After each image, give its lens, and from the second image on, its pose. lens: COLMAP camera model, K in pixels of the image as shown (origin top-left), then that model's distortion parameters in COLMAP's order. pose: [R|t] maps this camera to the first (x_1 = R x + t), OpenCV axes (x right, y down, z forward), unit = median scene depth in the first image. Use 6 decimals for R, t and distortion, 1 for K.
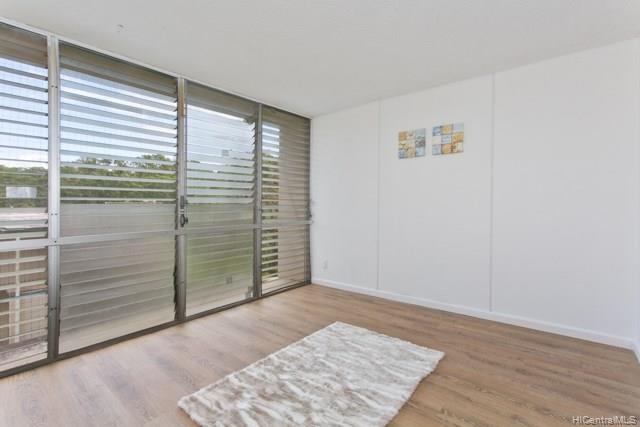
lens RADIAL K [[305.3, 0, 324.2], [0, 305.3, 202.2], [0, 0, 1]] dist [0.000936, 0.000167]
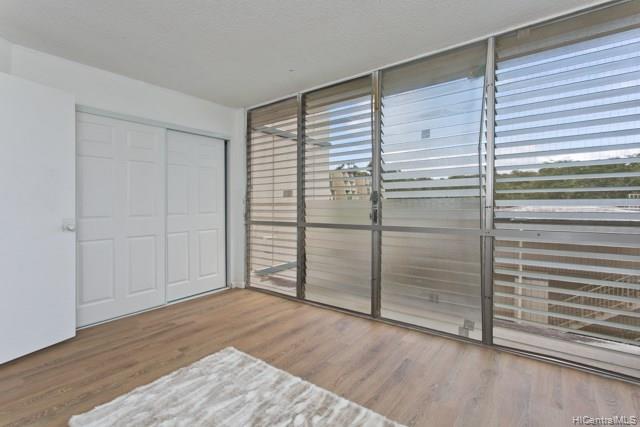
lens RADIAL K [[305.3, 0, 324.2], [0, 305.3, 202.2], [0, 0, 1]] dist [0.000936, 0.000167]
pose [[0.059969, -0.000604, -0.998200, 0.503149], [0.002639, 0.999996, -0.000446, 0.016115], [0.998197, -0.002607, 0.059970, 0.779944]]
